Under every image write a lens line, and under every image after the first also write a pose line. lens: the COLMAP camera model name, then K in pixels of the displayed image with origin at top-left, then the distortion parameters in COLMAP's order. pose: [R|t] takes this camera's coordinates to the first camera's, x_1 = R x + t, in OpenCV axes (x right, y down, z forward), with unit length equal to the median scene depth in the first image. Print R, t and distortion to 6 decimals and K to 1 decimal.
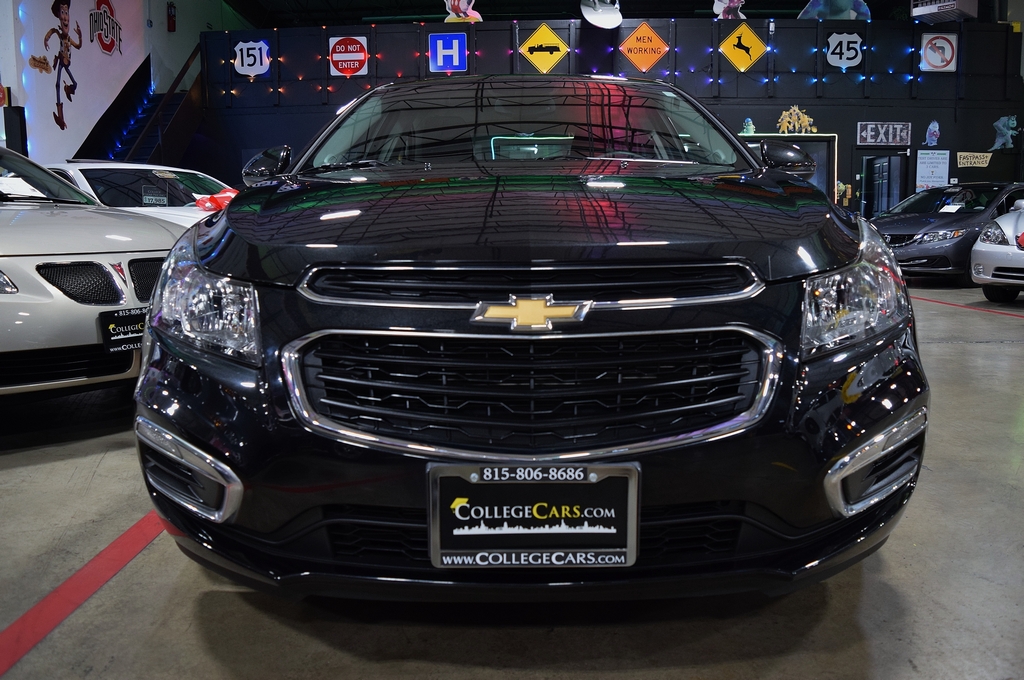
lens RADIAL K [[799.0, 0, 514.2], [0, 799.0, 336.9], [0, 0, 1]] dist [-0.091364, 0.015962]
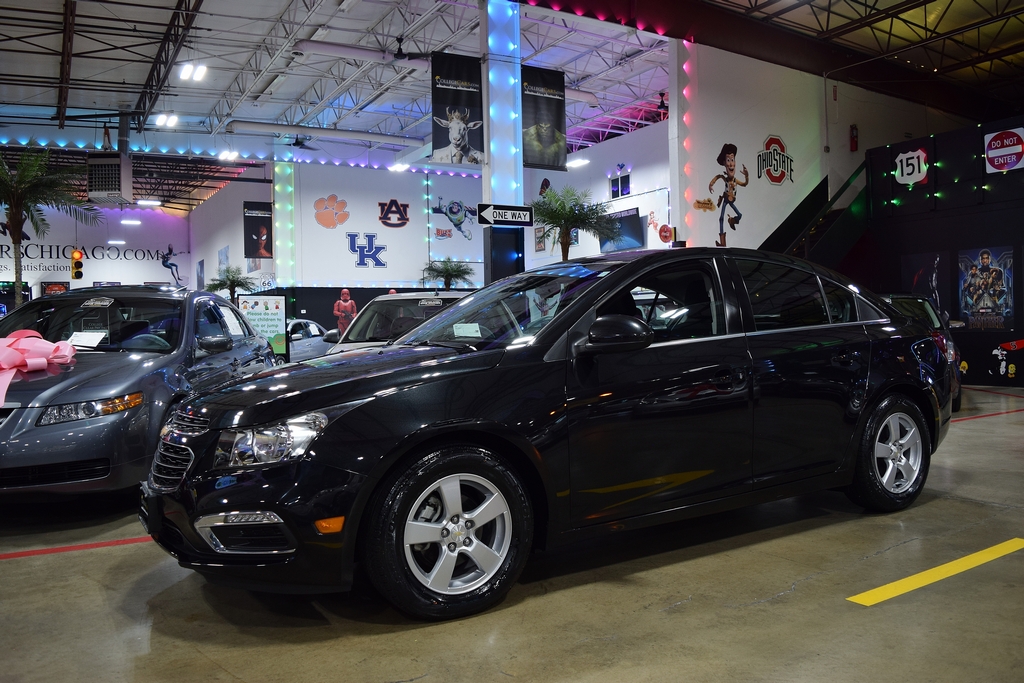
lens RADIAL K [[794.5, 0, 514.7], [0, 794.5, 338.6], [0, 0, 1]] dist [-0.091616, 0.015680]
pose [[0.515628, 0.012068, -0.856728, 0.303213], [-0.103288, 0.993484, -0.048170, -0.034194], [0.850564, 0.113328, 0.513515, 0.070203]]
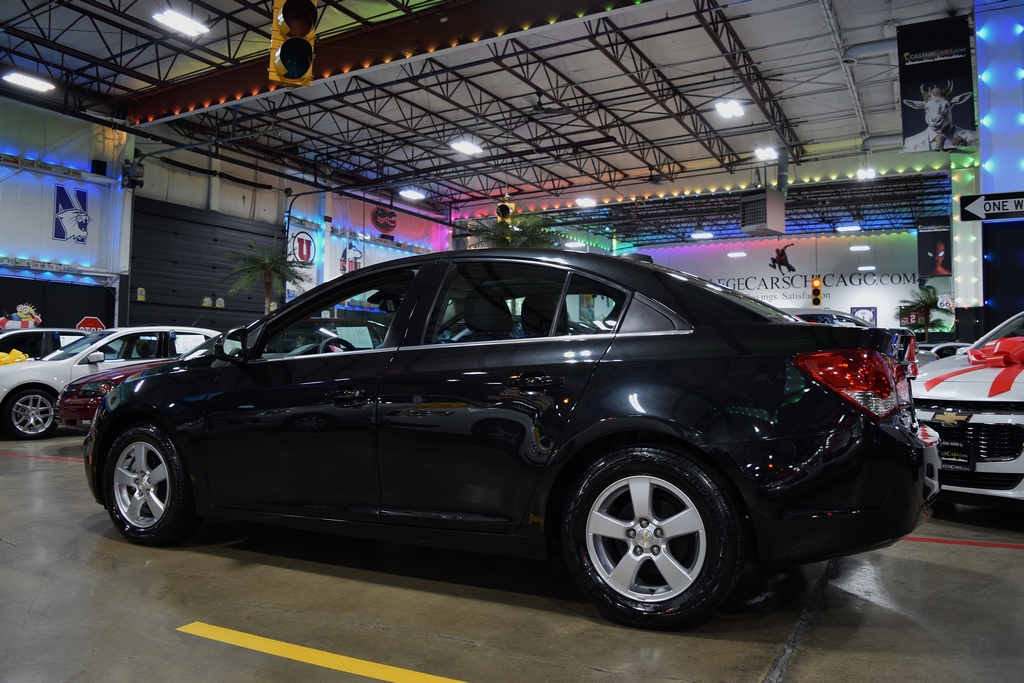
lens RADIAL K [[794.5, 0, 514.7], [0, 794.5, 338.6], [0, 0, 1]] dist [-0.091616, 0.015680]
pose [[-0.466356, -0.016098, -0.884450, 0.313690], [-0.119222, 0.991856, 0.044811, -0.083512], [0.876526, 0.126344, -0.464478, 0.491379]]
